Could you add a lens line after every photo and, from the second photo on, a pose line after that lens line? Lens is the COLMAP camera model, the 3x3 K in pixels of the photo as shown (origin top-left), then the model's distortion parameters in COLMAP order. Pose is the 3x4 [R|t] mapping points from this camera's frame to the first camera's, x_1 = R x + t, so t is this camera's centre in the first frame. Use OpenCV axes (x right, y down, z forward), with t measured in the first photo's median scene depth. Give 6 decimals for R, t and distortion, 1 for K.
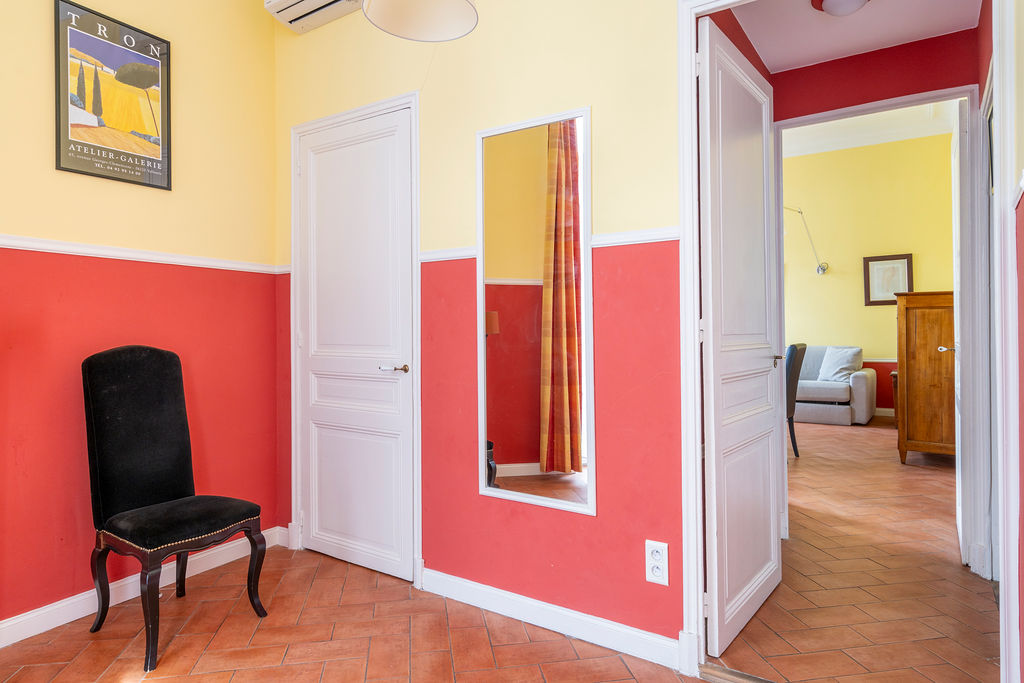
lens RADIAL K [[610.8, 0, 497.5], [0, 610.8, 322.9], [0, 0, 1]] dist [0.004952, 0.000961]
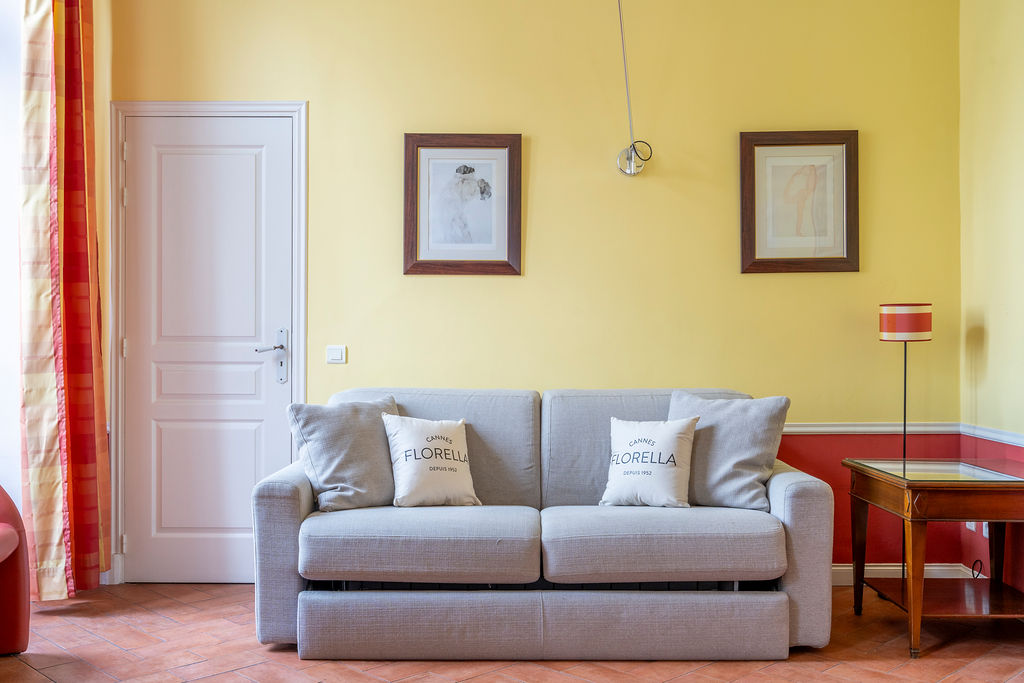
lens RADIAL K [[1003.5, 0, 491.5], [0, 1003.5, 350.2], [0, 0, 1]] dist [0.008101, 0.000000]
pose [[0.830355, 0.007885, 0.557178, 0.181373], [-0.014120, 0.999877, 0.006894, 0.016136], [-0.557055, -0.013592, 0.830364, 0.670380]]
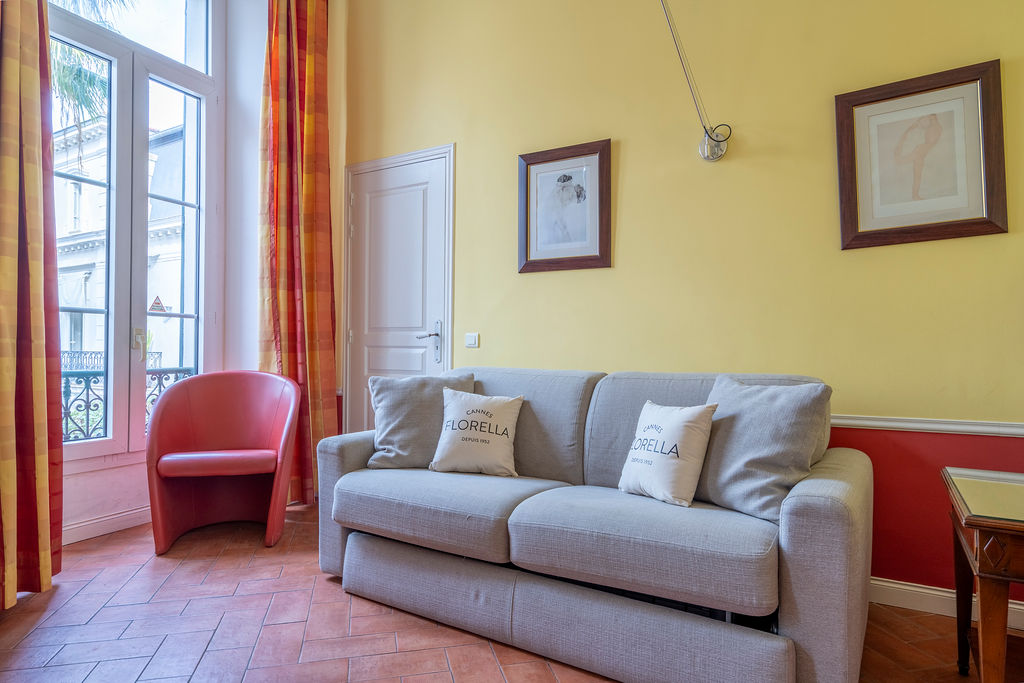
lens RADIAL K [[610.8, 0, 501.5], [0, 610.8, 339.6], [0, 0, 1]] dist [0.004952, 0.000961]
pose [[0.998406, 0.016132, 0.054085, 0.455630], [-0.015772, 0.999851, -0.007067, 0.027204], [-0.054191, 0.006202, 0.998511, 0.771309]]
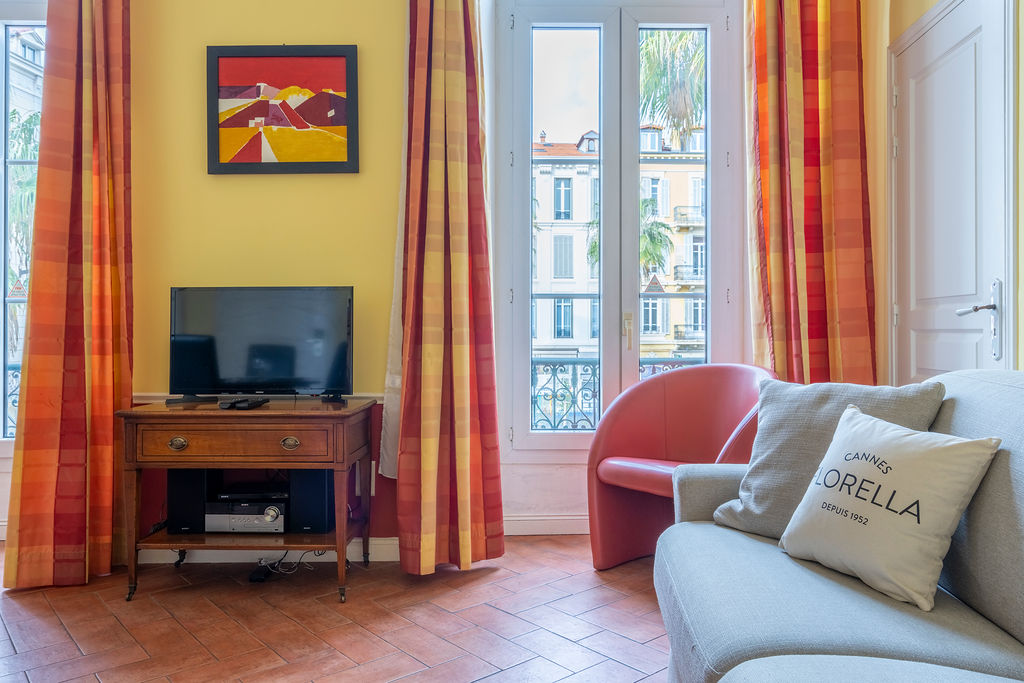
lens RADIAL K [[737.0, 0, 504.1], [0, 737.0, 325.3], [0, 0, 1]] dist [0.007853, -0.006602]
pose [[0.509861, -0.000508, -0.860256, 0.600298], [0.004904, 0.999985, 0.002316, 0.026460], [0.860243, -0.005400, 0.509856, 0.929342]]
